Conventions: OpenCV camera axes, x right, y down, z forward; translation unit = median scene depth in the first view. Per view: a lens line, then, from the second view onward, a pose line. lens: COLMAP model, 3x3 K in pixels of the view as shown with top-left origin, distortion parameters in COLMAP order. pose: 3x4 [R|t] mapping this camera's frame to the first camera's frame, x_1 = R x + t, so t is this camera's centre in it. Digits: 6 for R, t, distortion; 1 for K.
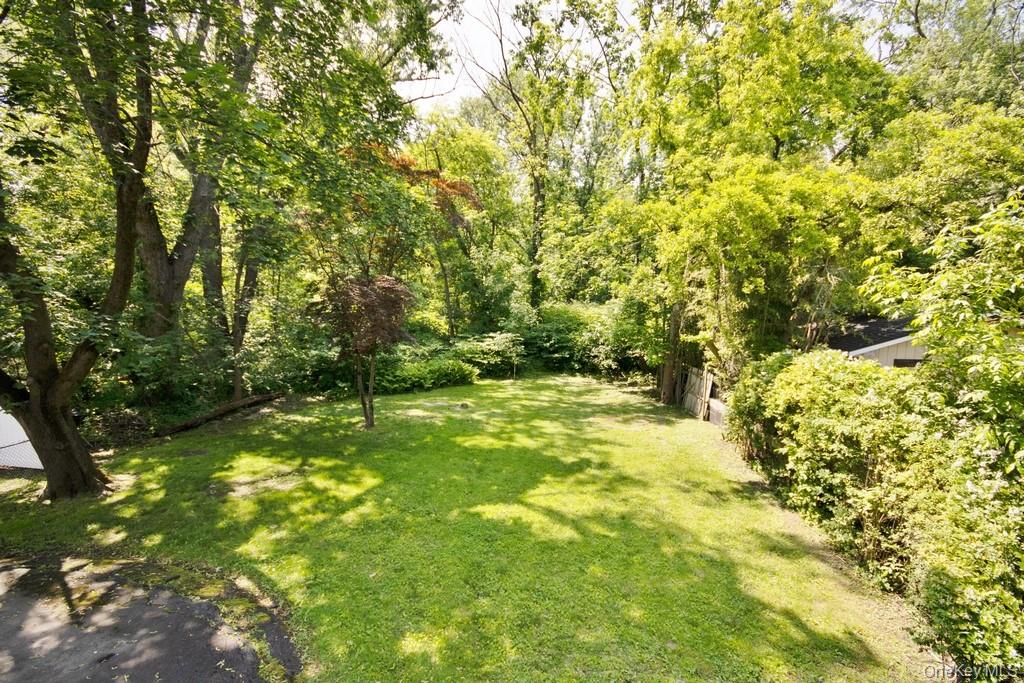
lens RADIAL K [[468.4, 0, 515.2], [0, 468.4, 343.4], [0, 0, 1]] dist [0.001063, -0.007173]
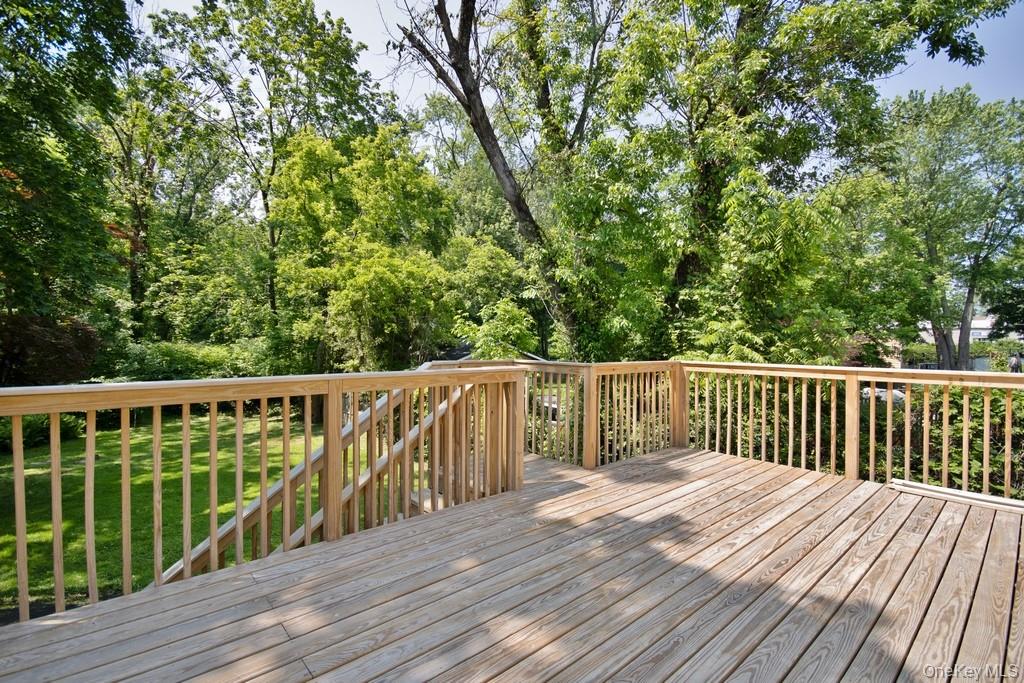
lens RADIAL K [[468.4, 0, 515.2], [0, 468.4, 343.4], [0, 0, 1]] dist [0.001063, -0.007173]
pose [[0.679636, -0.016830, 0.733356, -0.340951], [0.075460, 0.996037, -0.047074, 0.031777], [-0.729657, 0.087332, 0.678213, -0.351265]]
